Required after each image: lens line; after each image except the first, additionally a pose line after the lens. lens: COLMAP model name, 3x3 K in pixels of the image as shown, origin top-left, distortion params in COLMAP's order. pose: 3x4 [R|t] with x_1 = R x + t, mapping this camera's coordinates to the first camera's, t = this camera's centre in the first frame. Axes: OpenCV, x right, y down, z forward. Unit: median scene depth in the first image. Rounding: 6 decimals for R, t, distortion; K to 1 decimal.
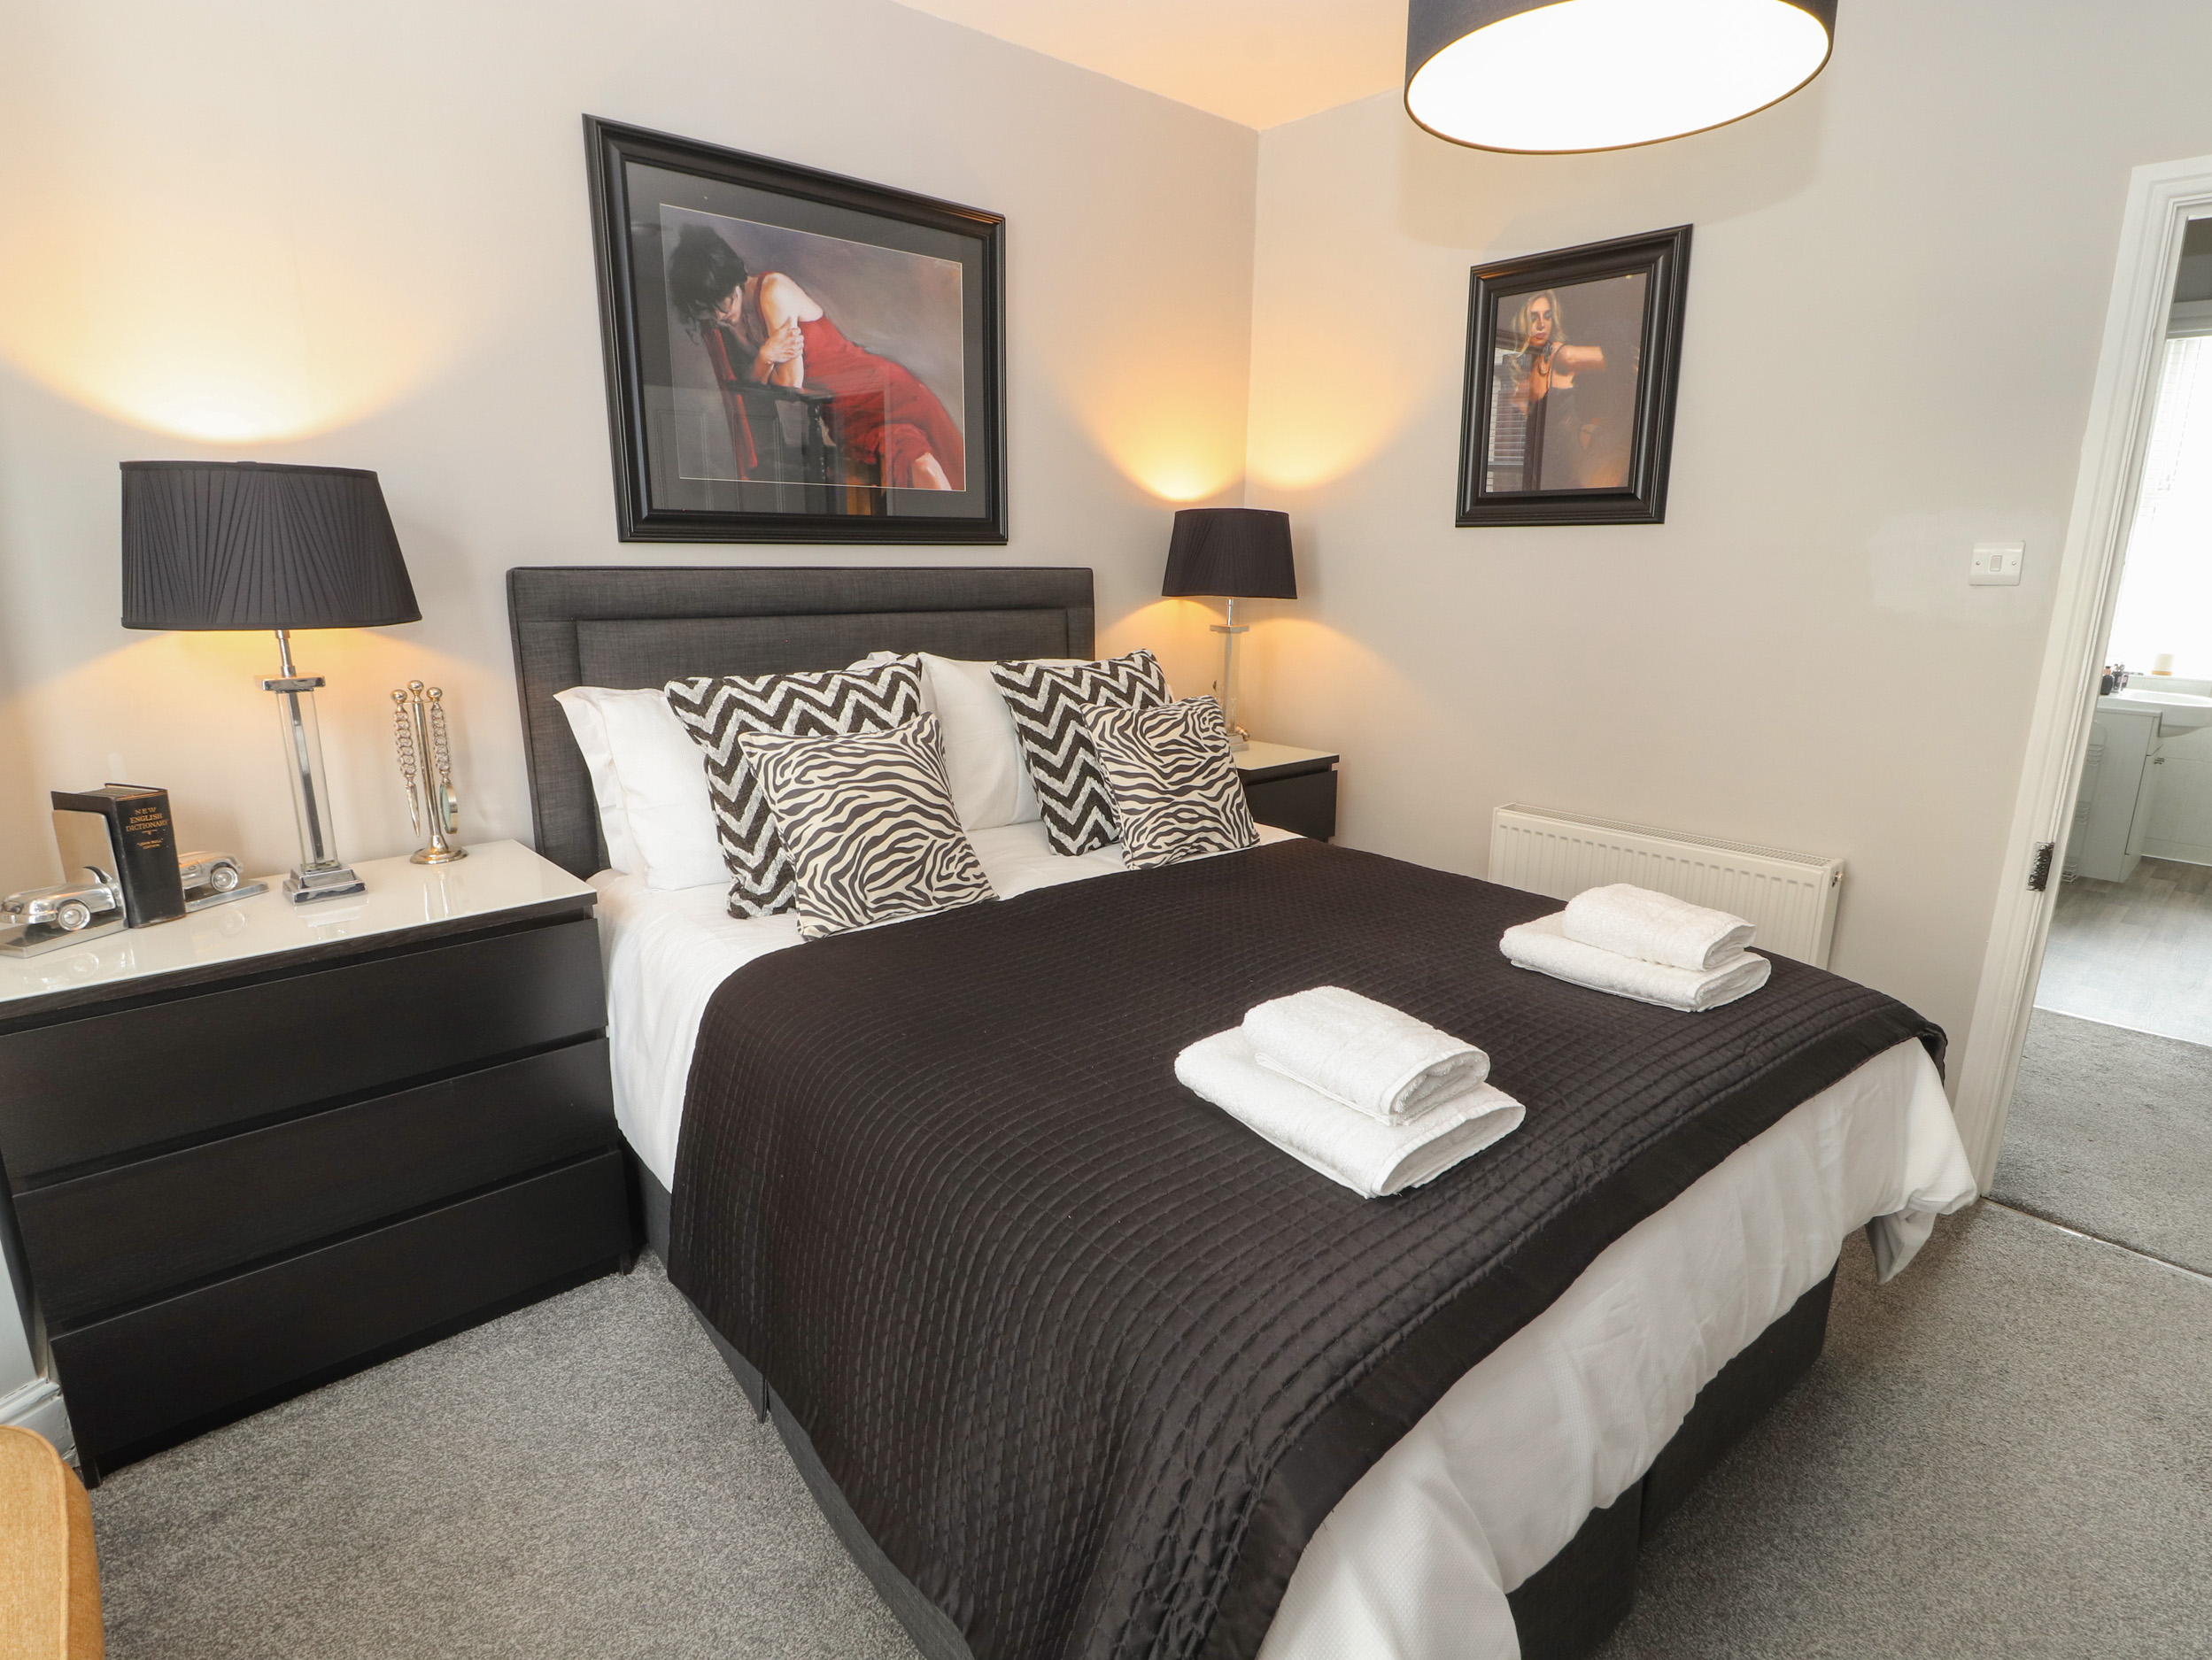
lens RADIAL K [[1131.6, 0, 1128.8], [0, 1131.6, 834.4], [0, 0, 1]] dist [-0.009907, -0.012073]
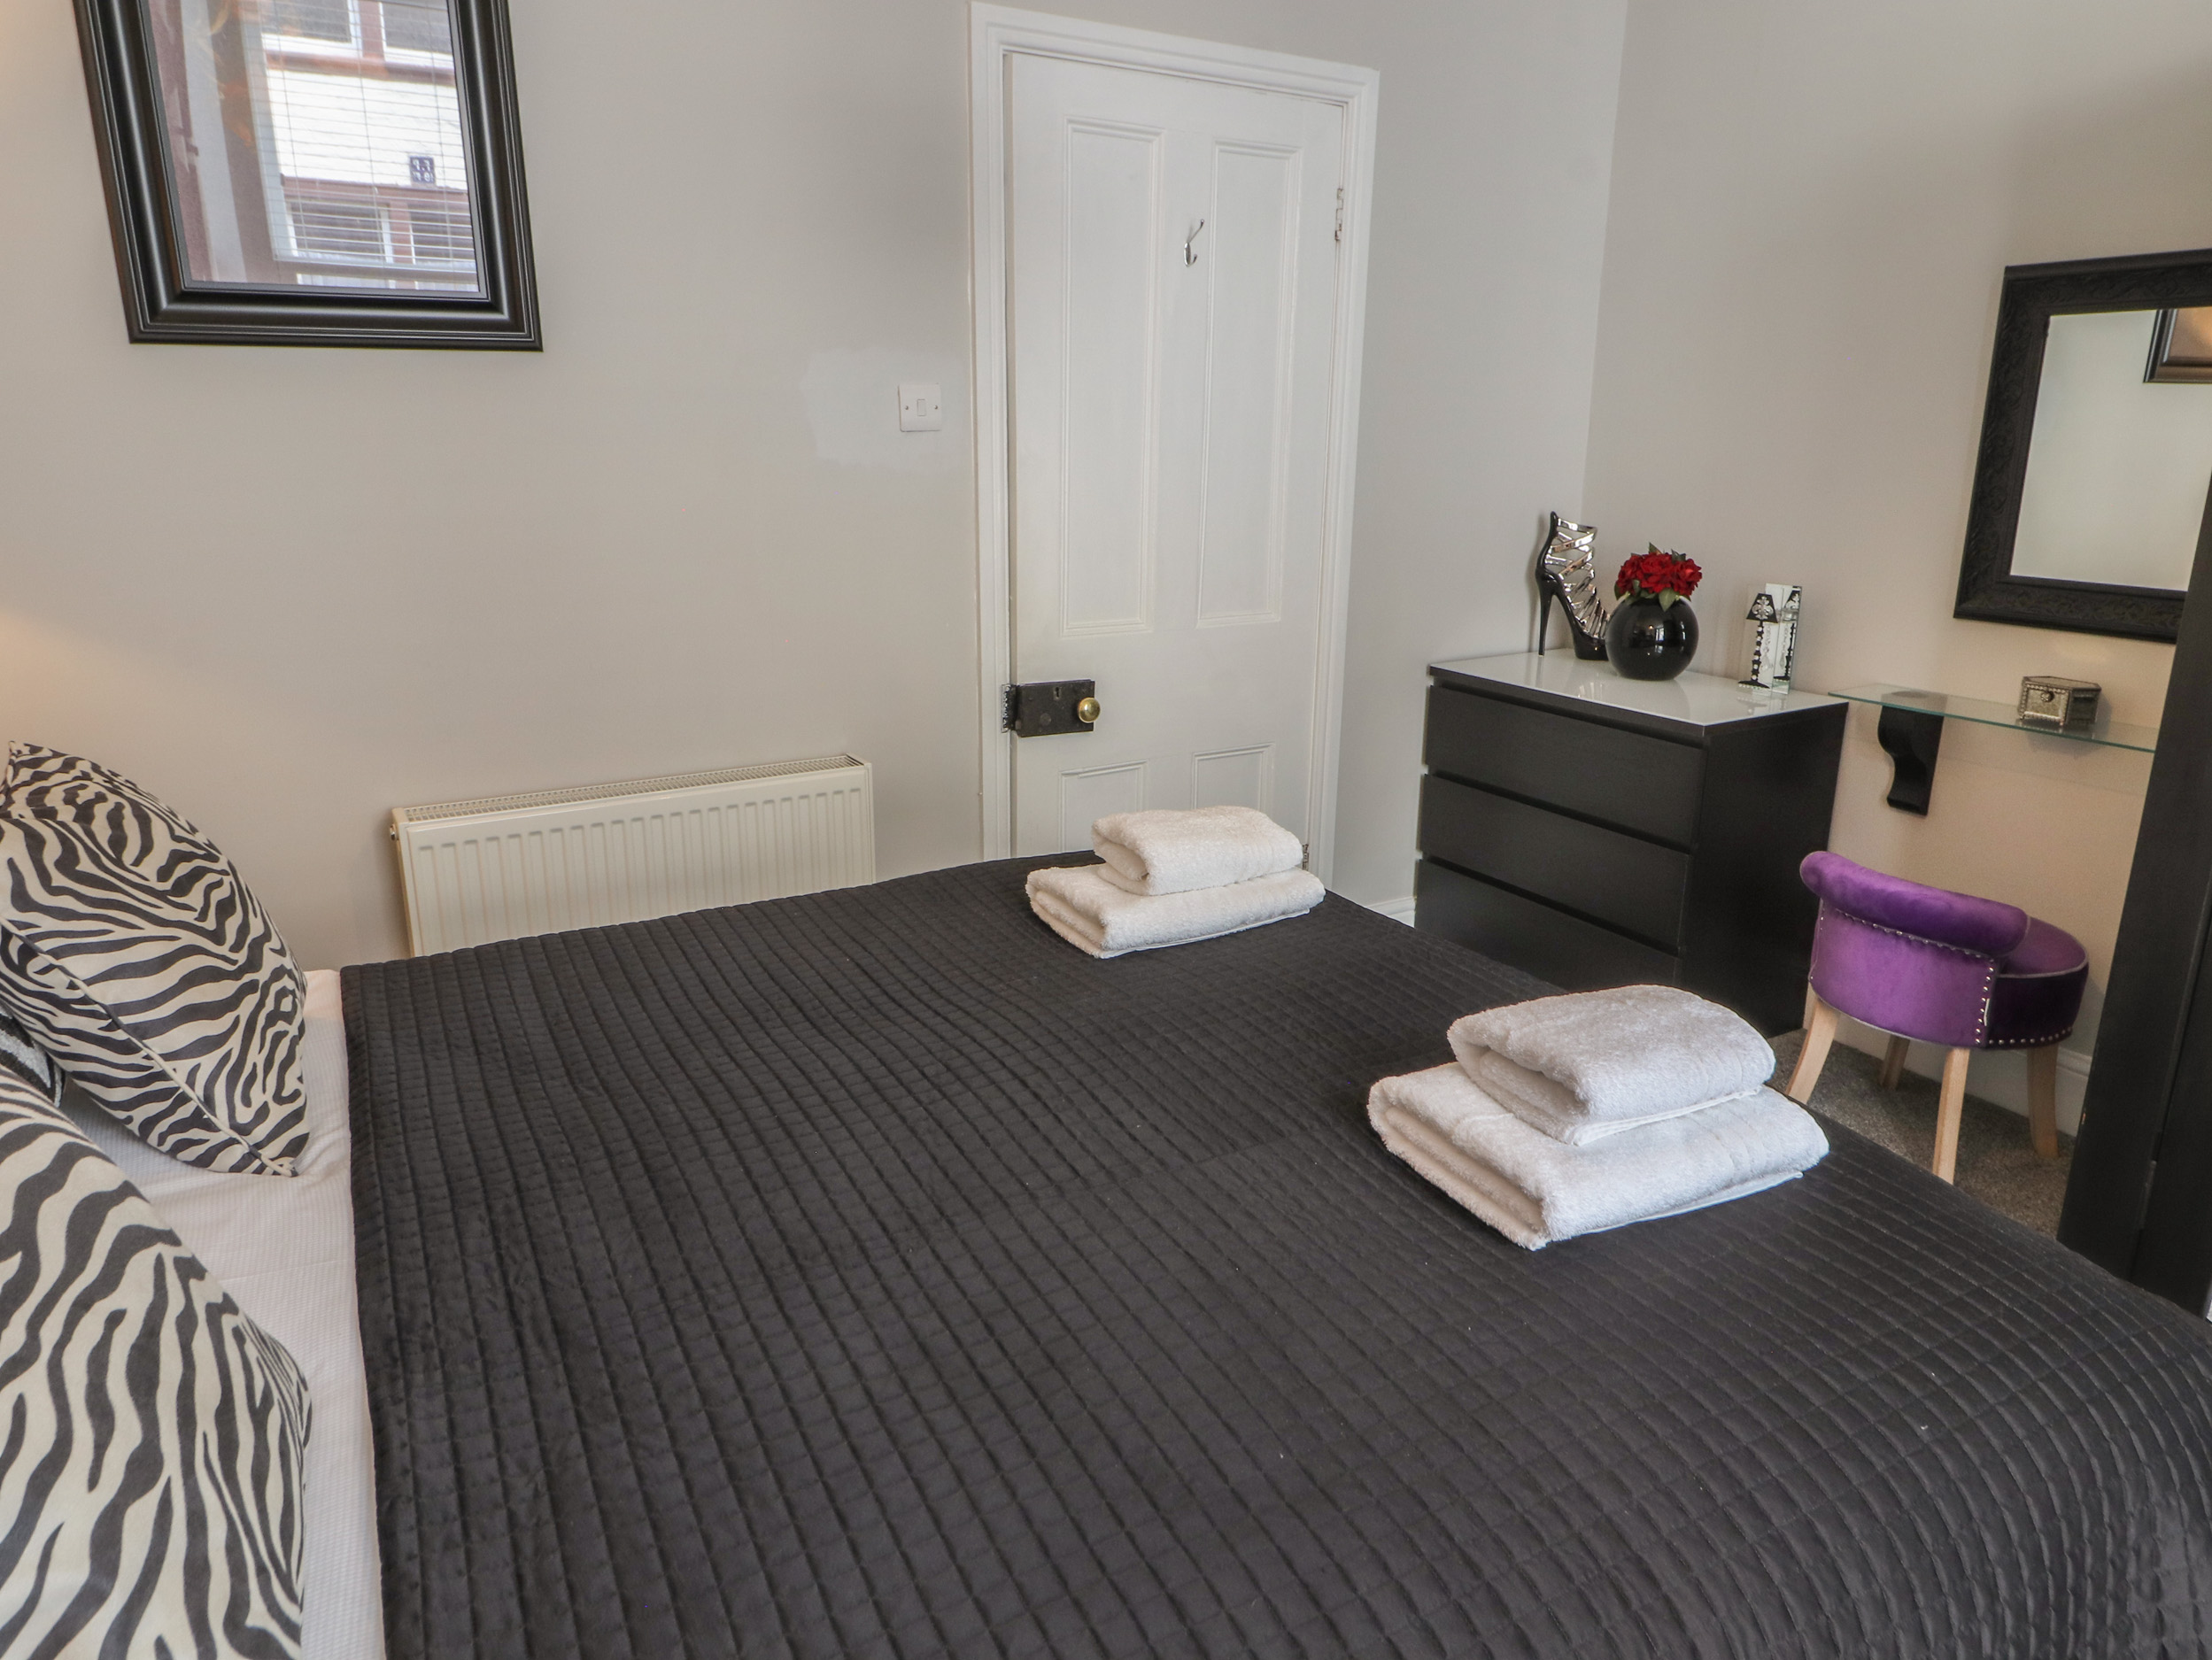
lens RADIAL K [[1421.6, 0, 1111.2], [0, 1421.6, 823.3], [0, 0, 1]] dist [-0.007643, -0.001714]
pose [[0.201588, -0.277344, 0.939384, -0.387910], [0.229538, 0.945743, 0.229964, -0.138429], [-0.952195, 0.169266, 0.254311, 0.556713]]
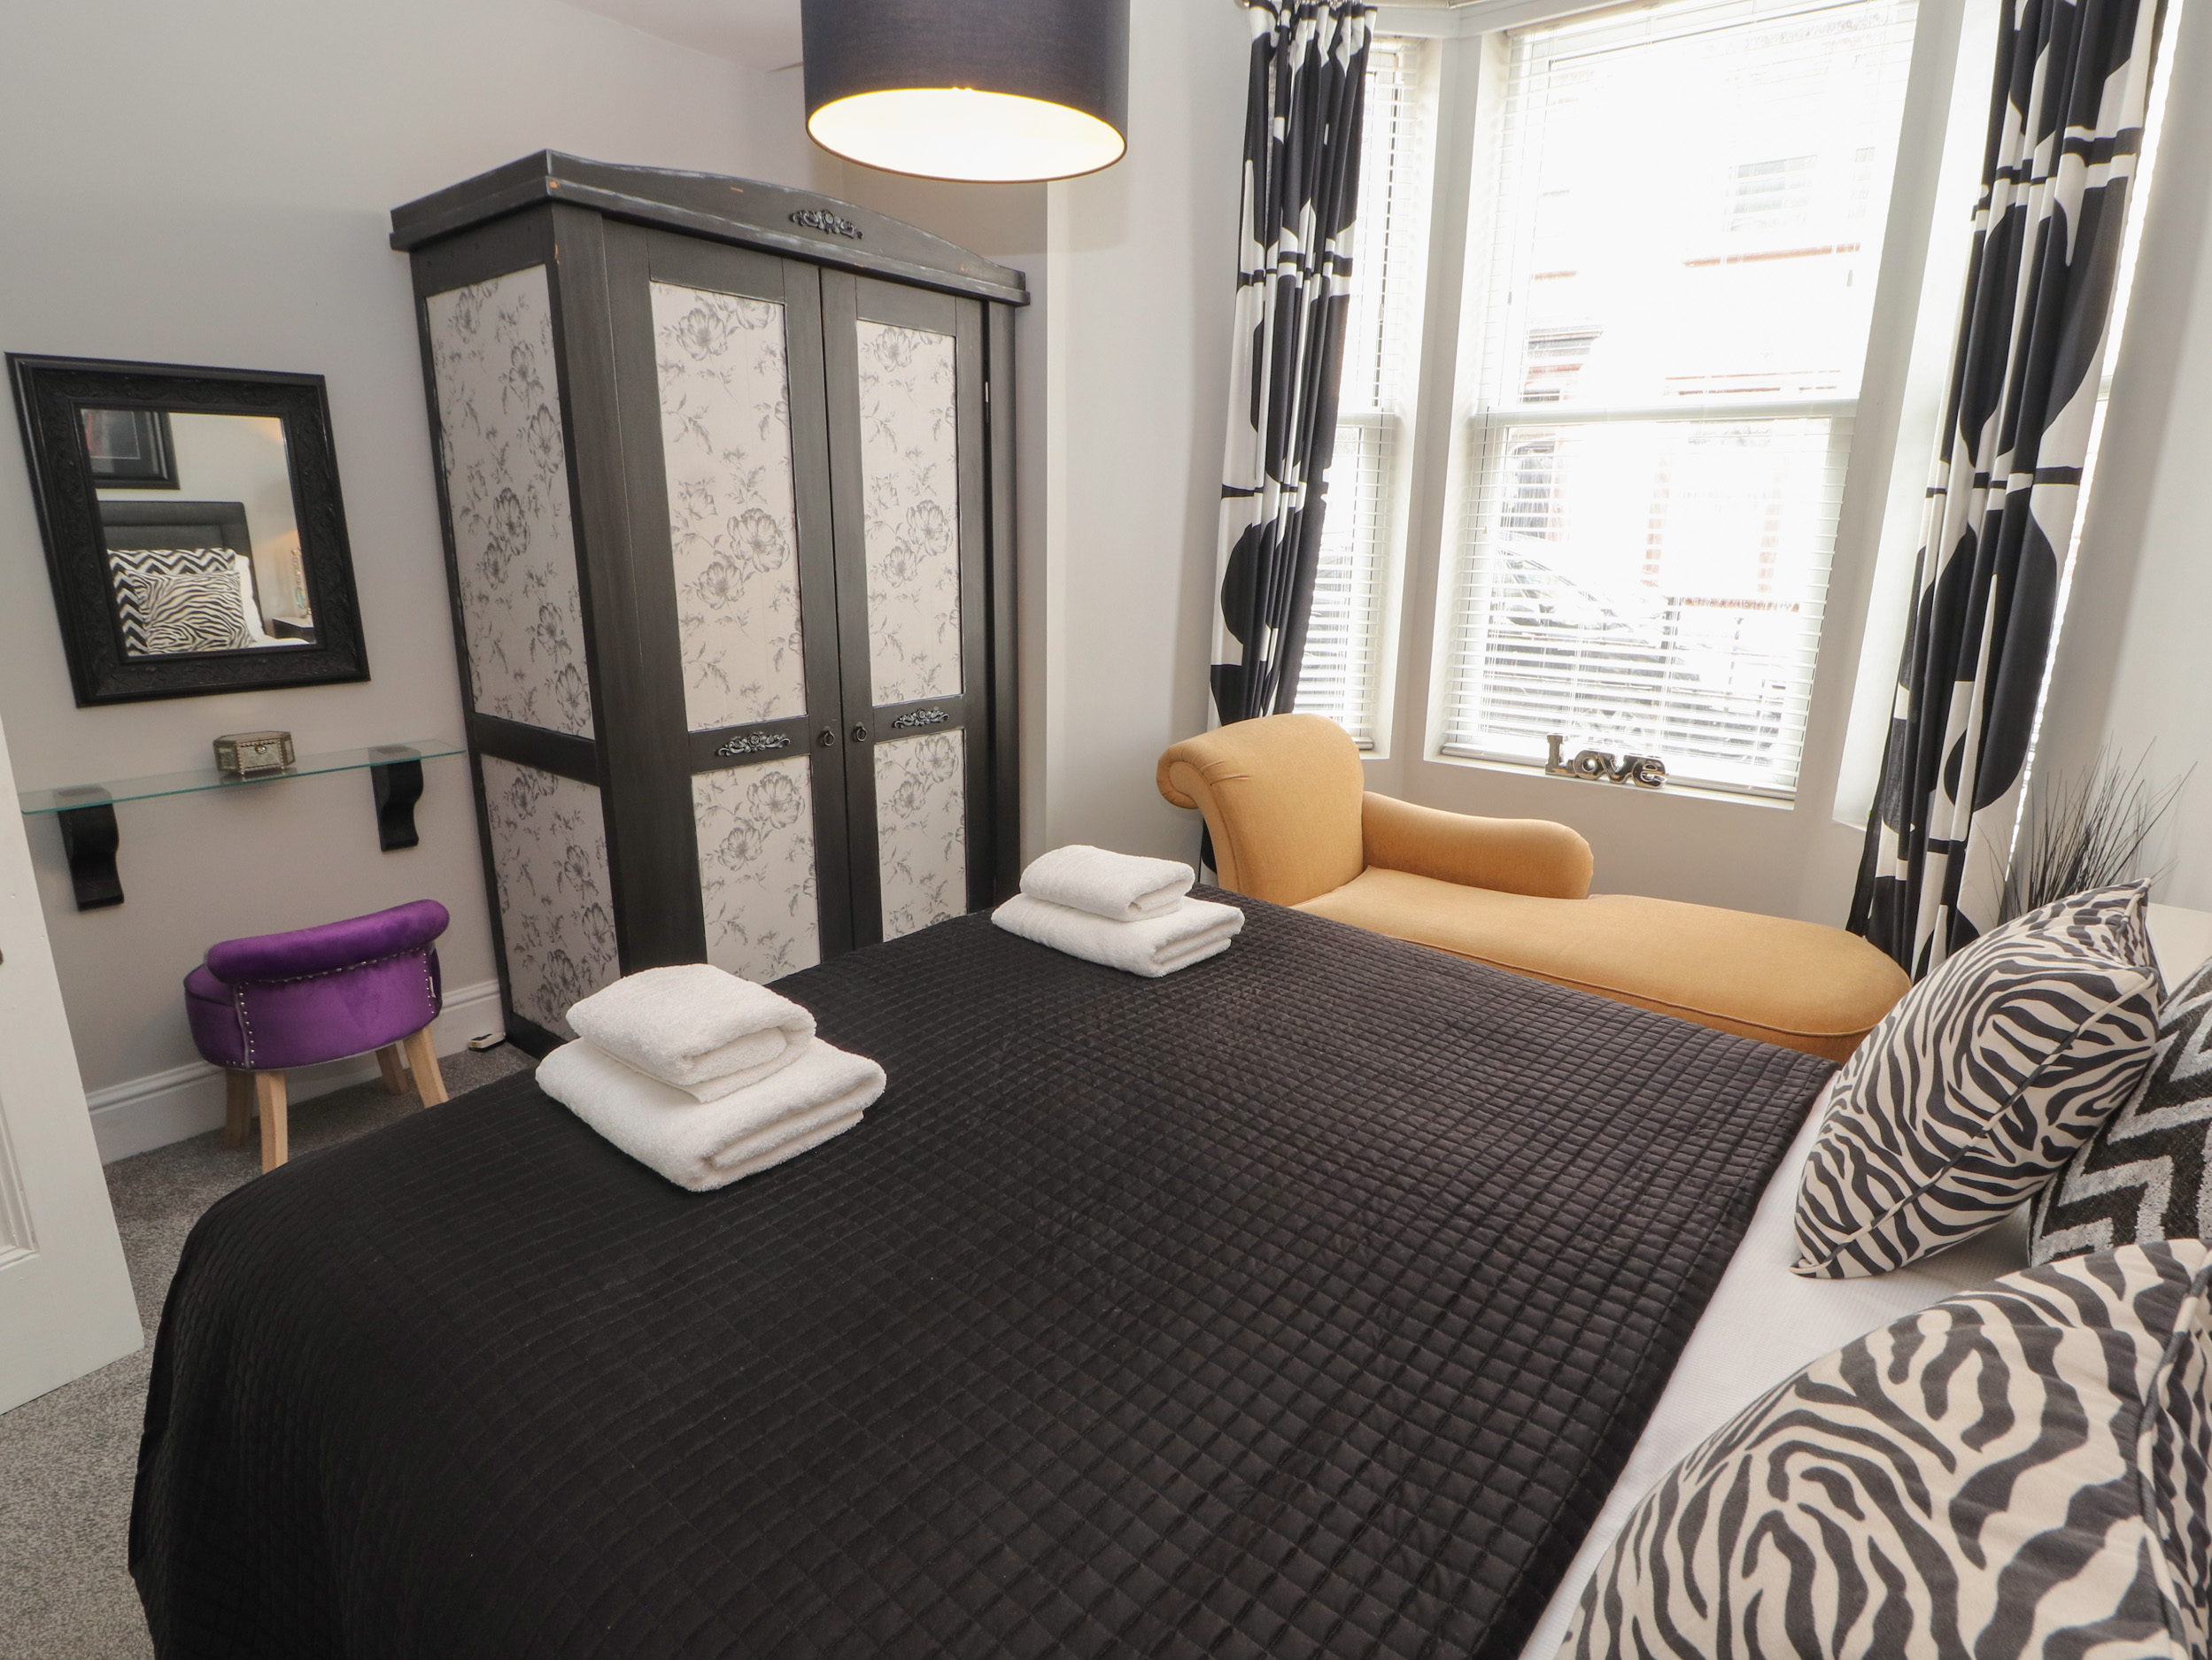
lens RADIAL K [[1131.6, 0, 1129.6], [0, 1131.6, 826.8], [0, 0, 1]] dist [-0.009907, -0.012073]
pose [[-0.987537, 0.012886, -0.156860, 0.215590], [-0.064296, 0.876655, 0.476804, -0.289269], [0.143656, 0.480947, -0.864901, 1.162412]]
